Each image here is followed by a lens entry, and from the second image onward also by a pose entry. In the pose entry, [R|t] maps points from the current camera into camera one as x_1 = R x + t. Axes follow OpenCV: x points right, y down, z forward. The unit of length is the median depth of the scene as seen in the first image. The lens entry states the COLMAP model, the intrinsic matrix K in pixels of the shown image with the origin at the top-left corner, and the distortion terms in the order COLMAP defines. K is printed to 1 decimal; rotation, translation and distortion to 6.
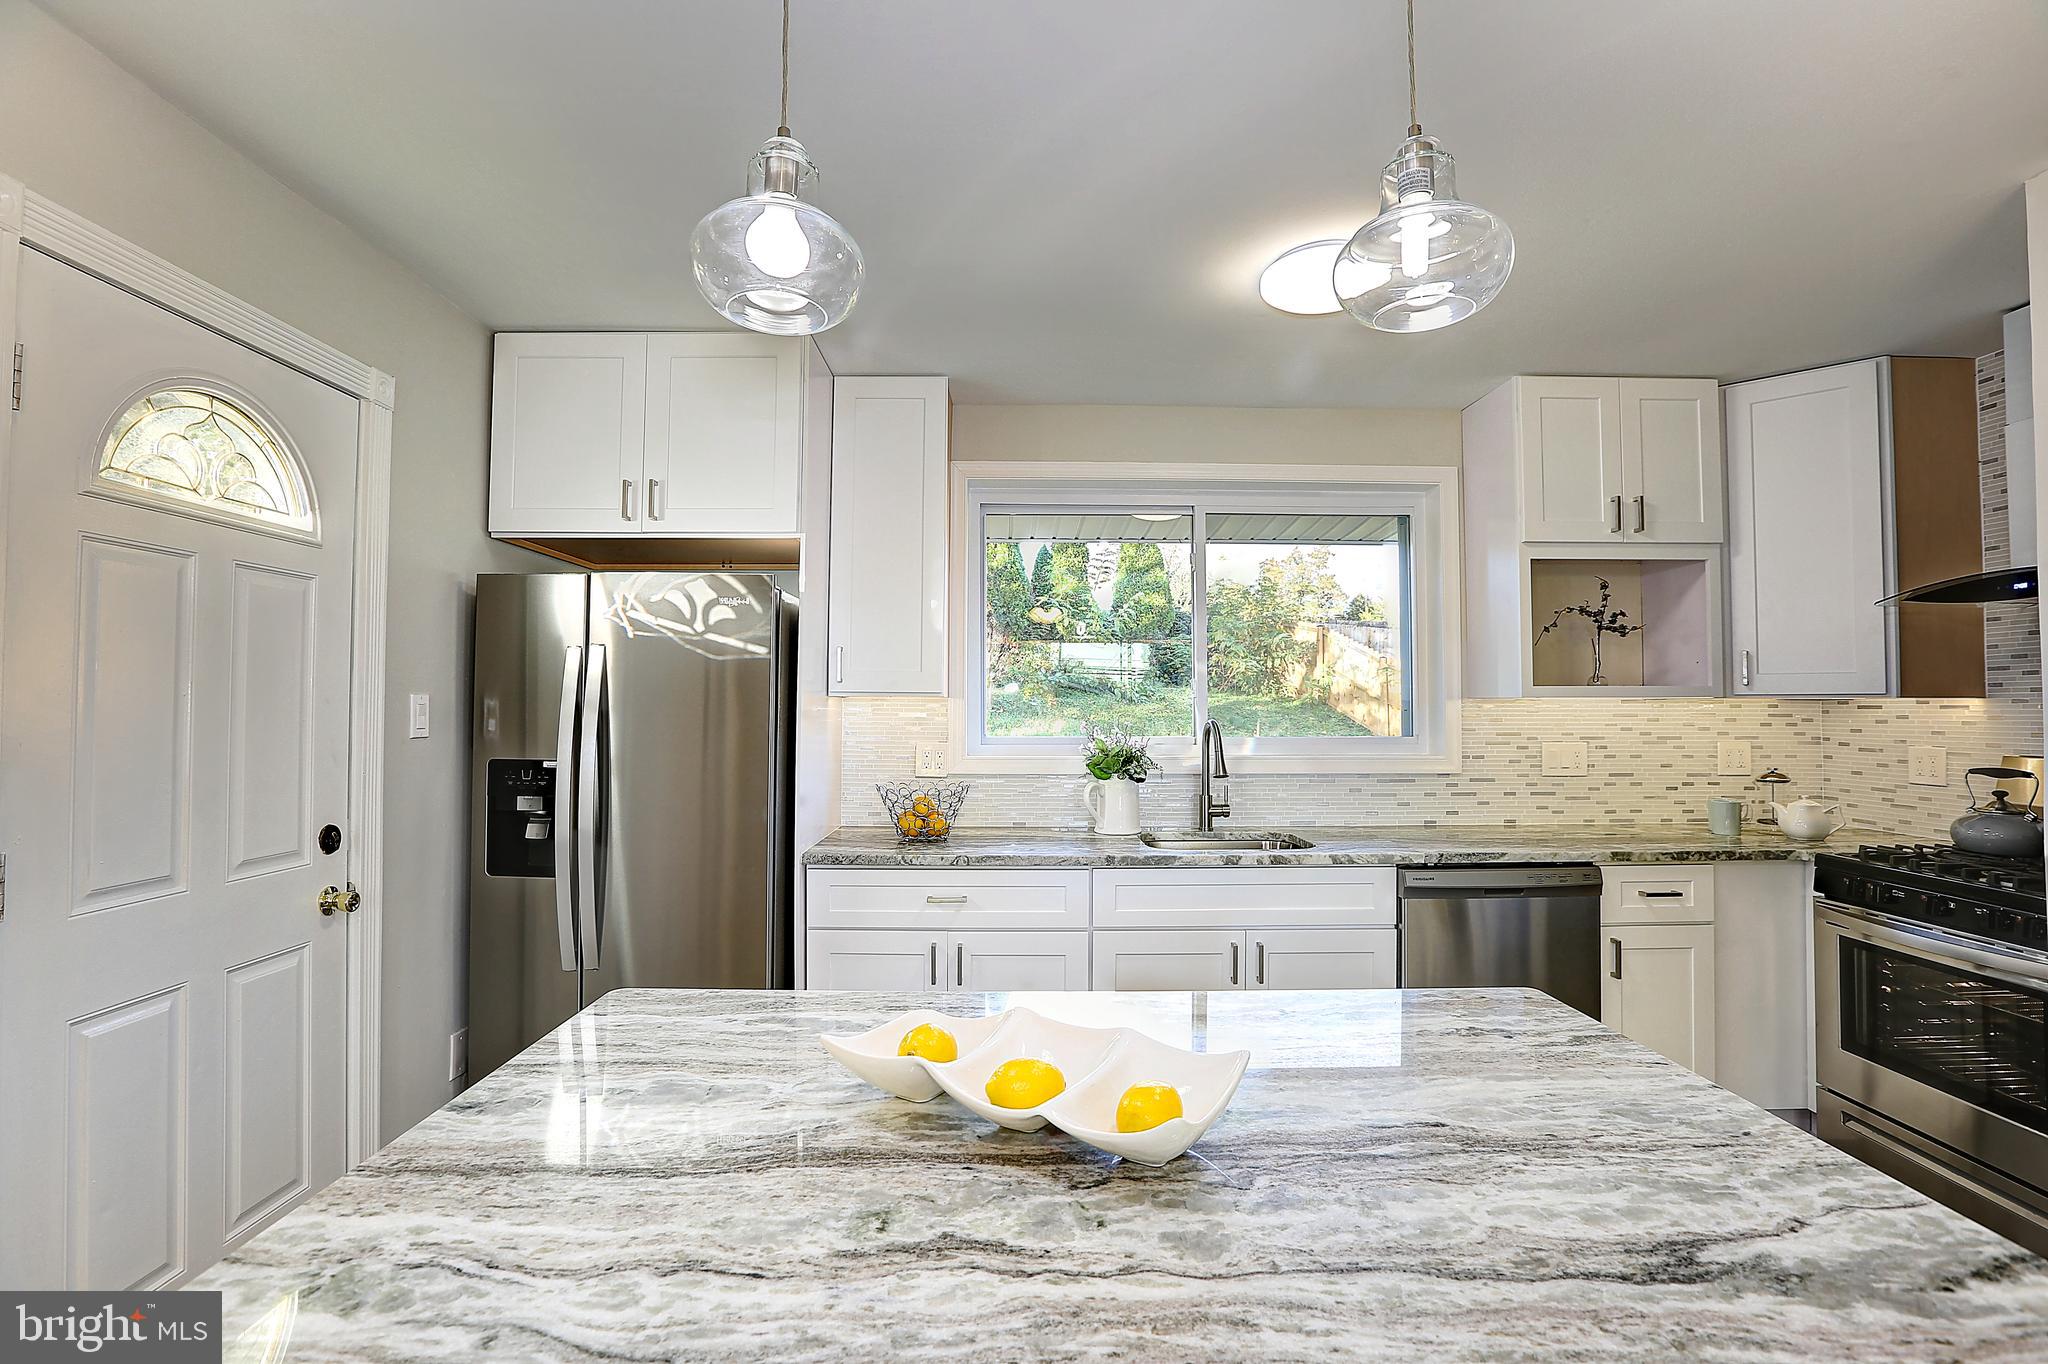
lens RADIAL K [[937.4, 0, 1018.4], [0, 937.4, 682.8], [0, 0, 1]] dist [-0.046156, 0.013976]
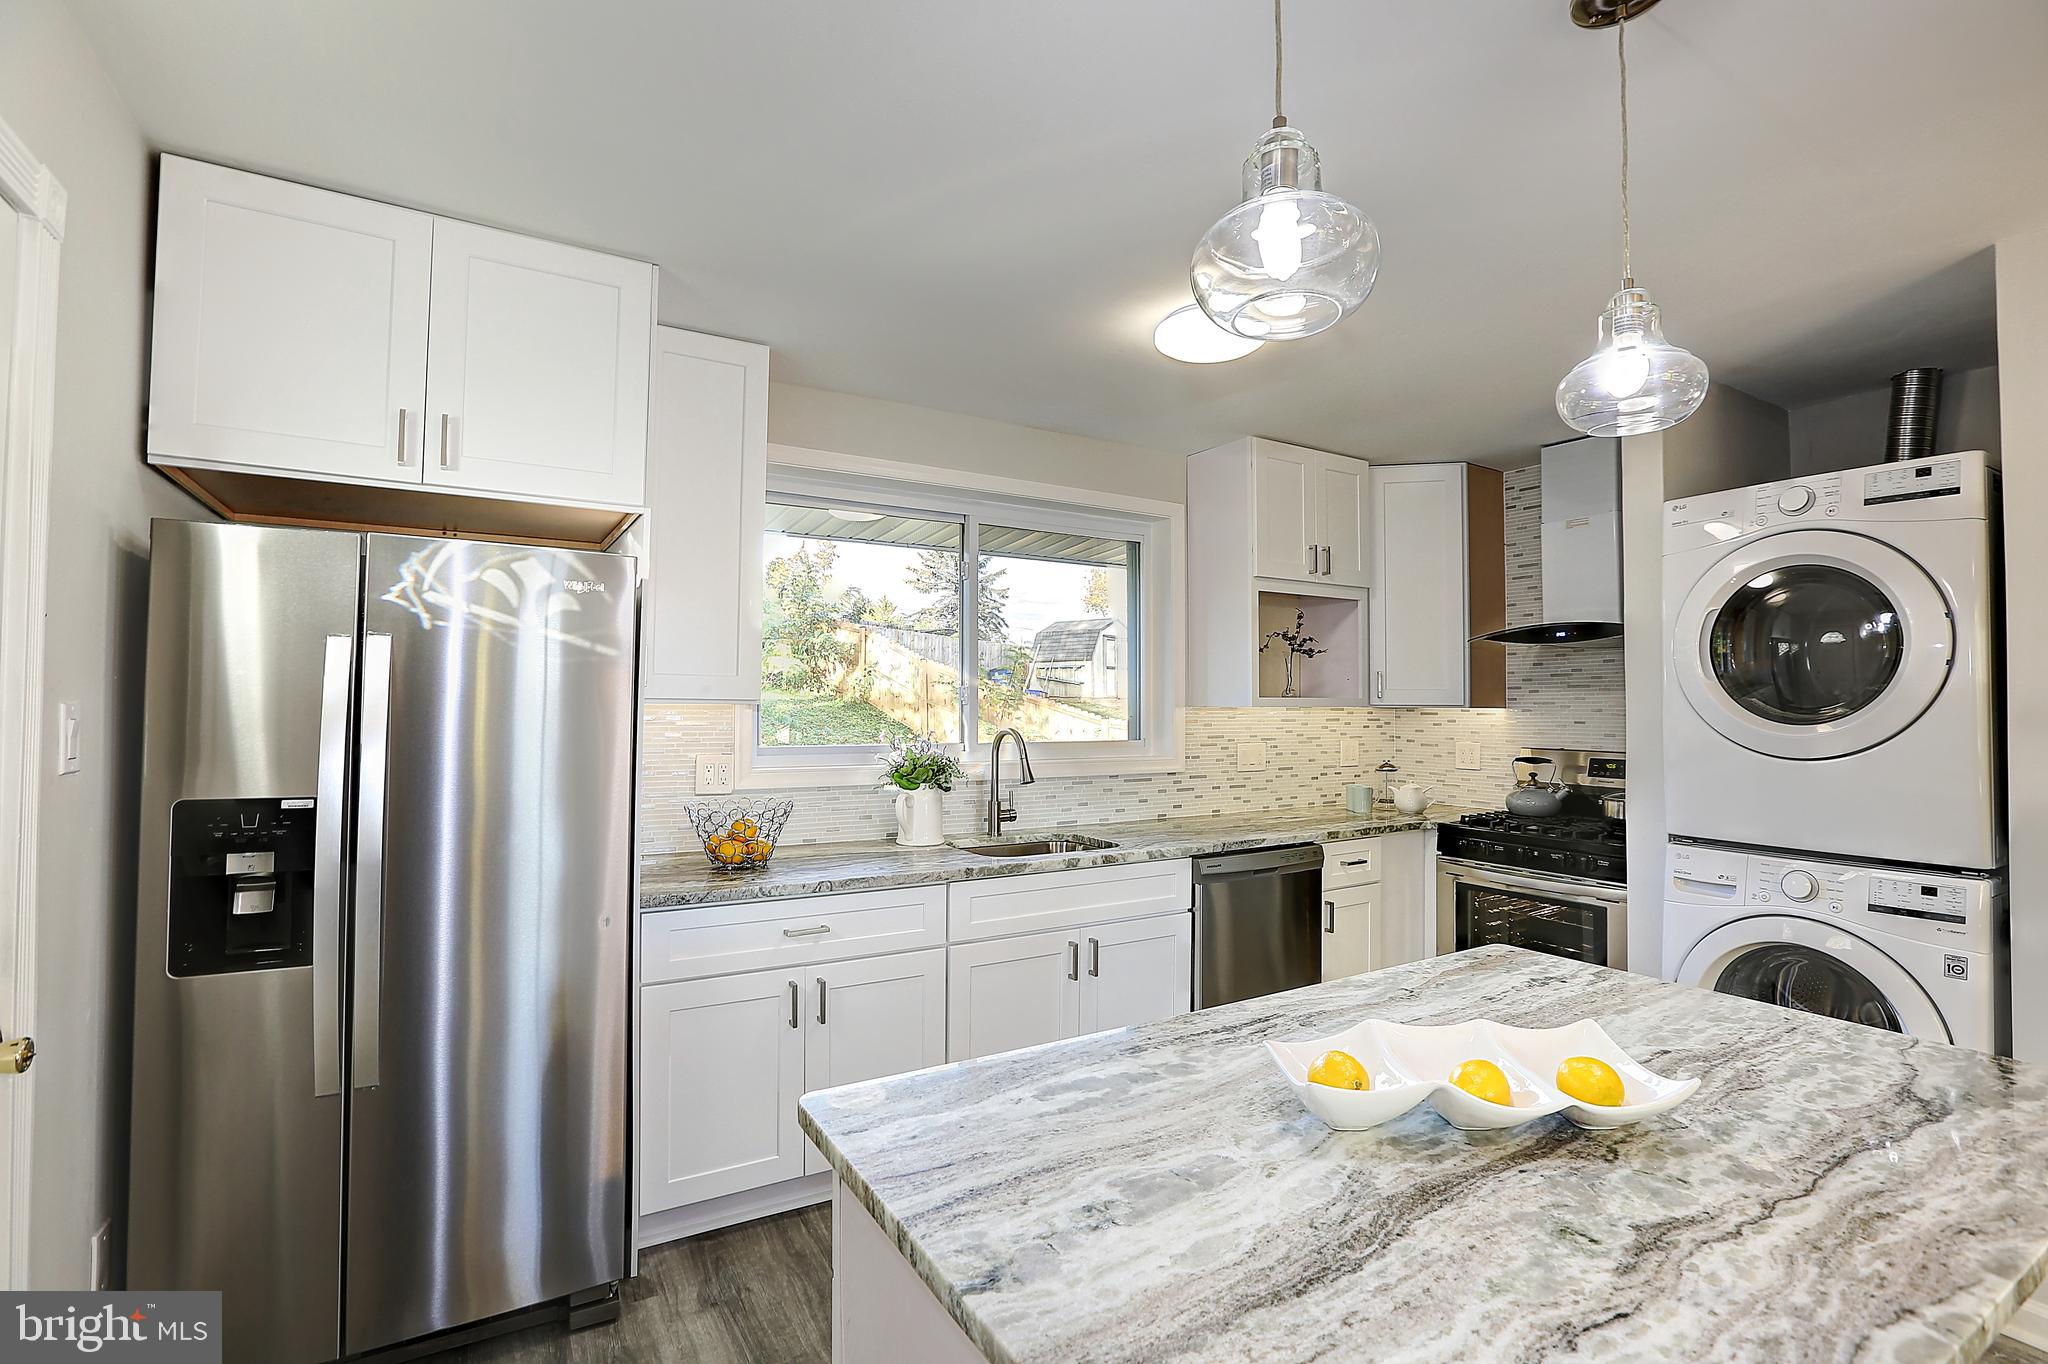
lens RADIAL K [[937.4, 0, 1022.1], [0, 937.4, 684.6], [0, 0, 1]] dist [-0.046156, 0.013976]
pose [[0.860742, 0.013295, 0.508868, -0.375727], [-0.016345, 0.999865, 0.001525, -0.011409], [-0.508779, -0.009630, 0.860843, 0.131014]]
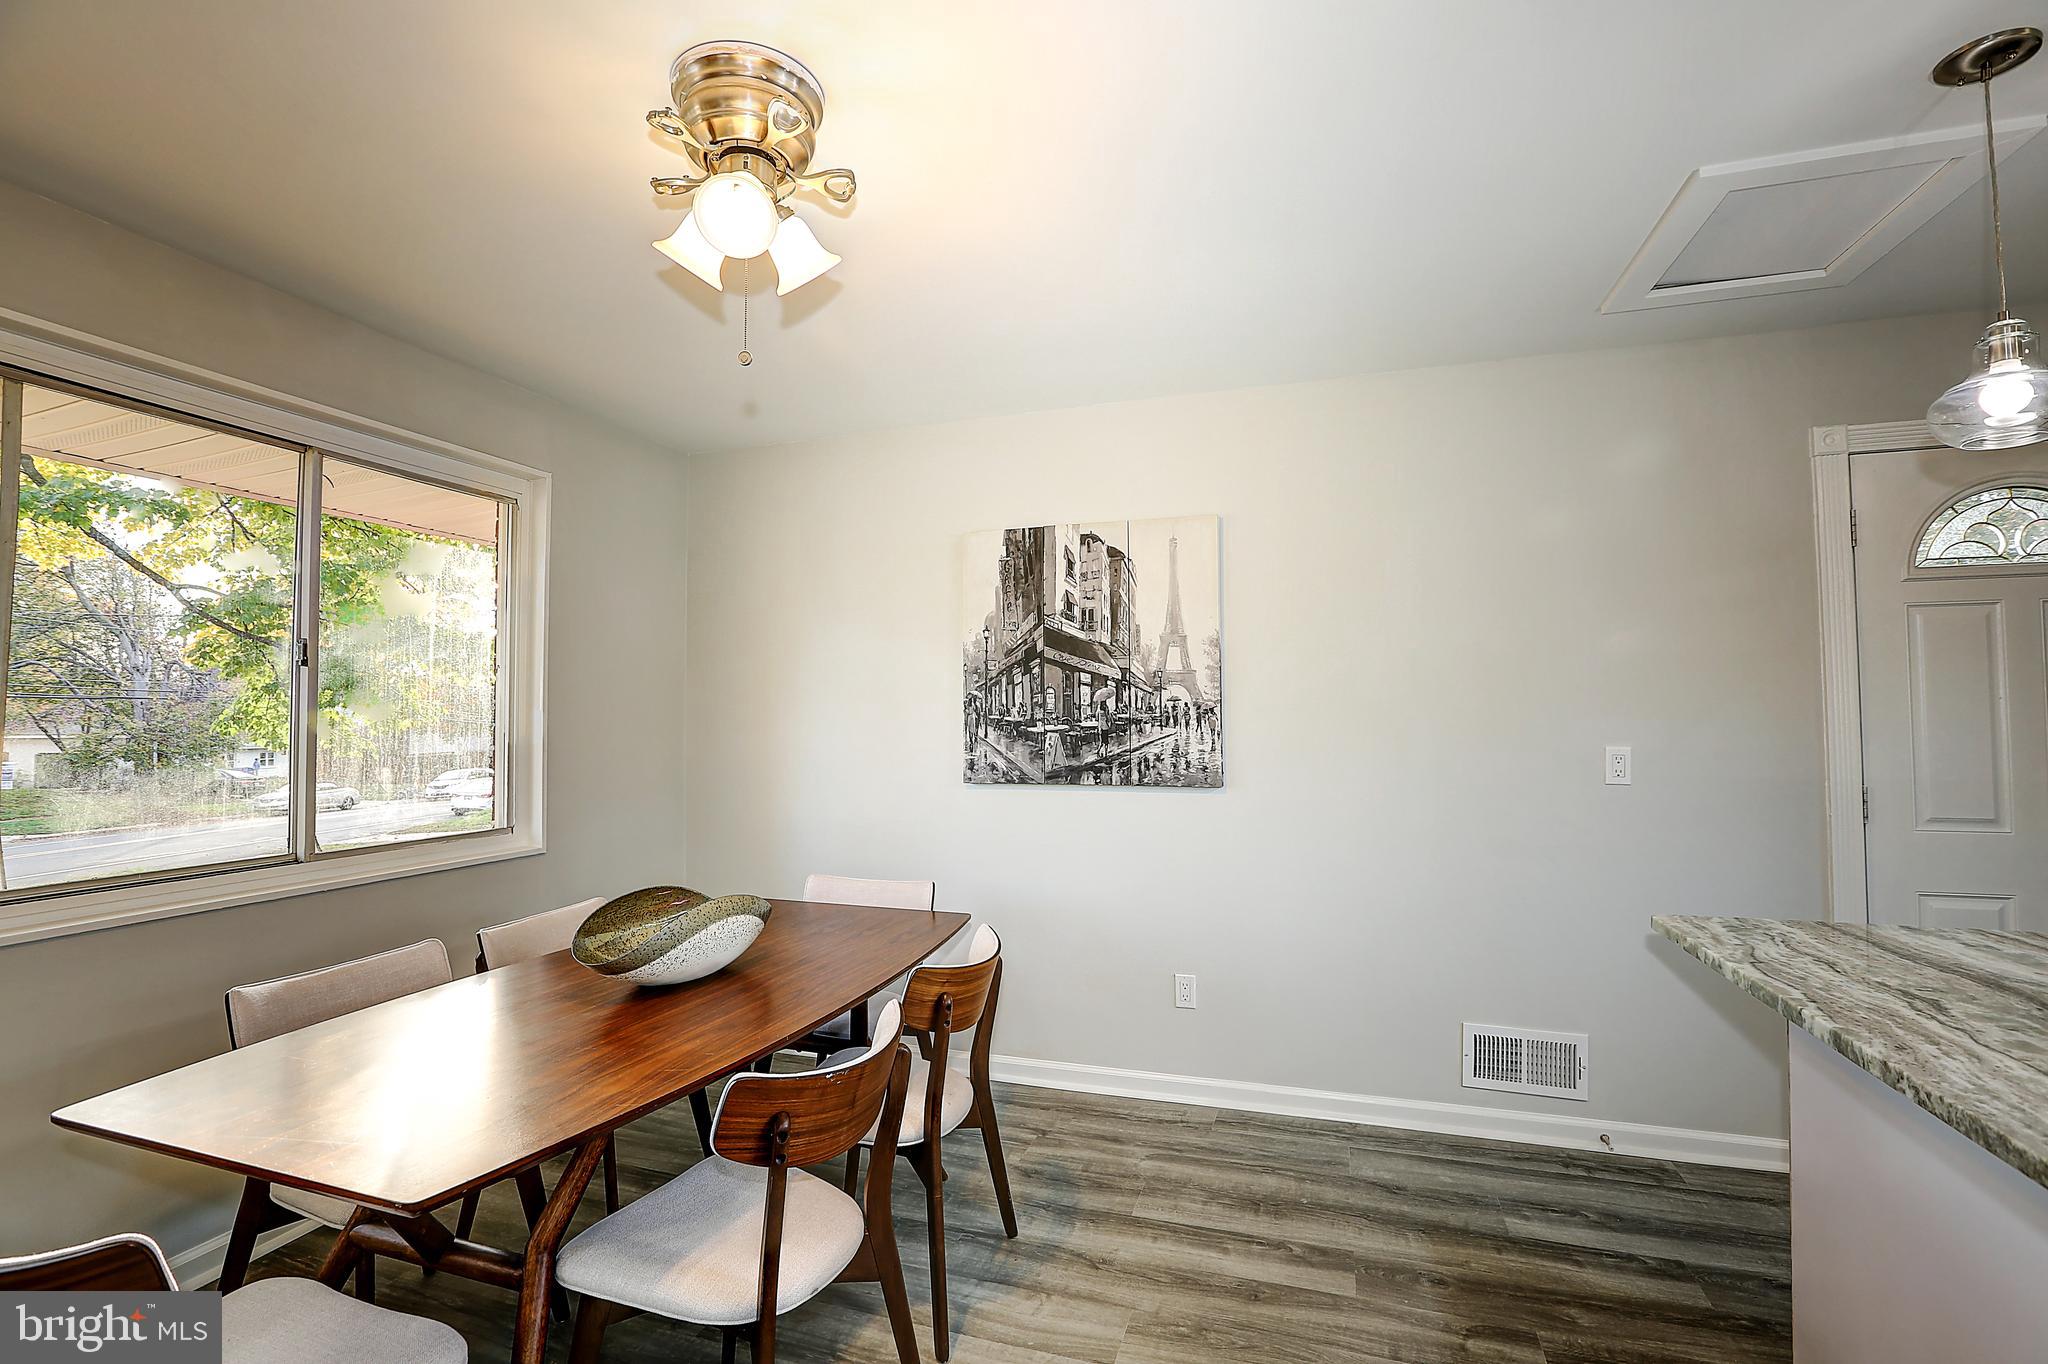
lens RADIAL K [[937.4, 0, 1019.9], [0, 937.4, 684.5], [0, 0, 1]] dist [-0.046156, 0.013976]
pose [[-0.312177, -0.030726, -0.949527, 0.634985], [0.029933, 0.998663, -0.042157, 0.003823], [0.949552, -0.041583, -0.310839, -0.031736]]
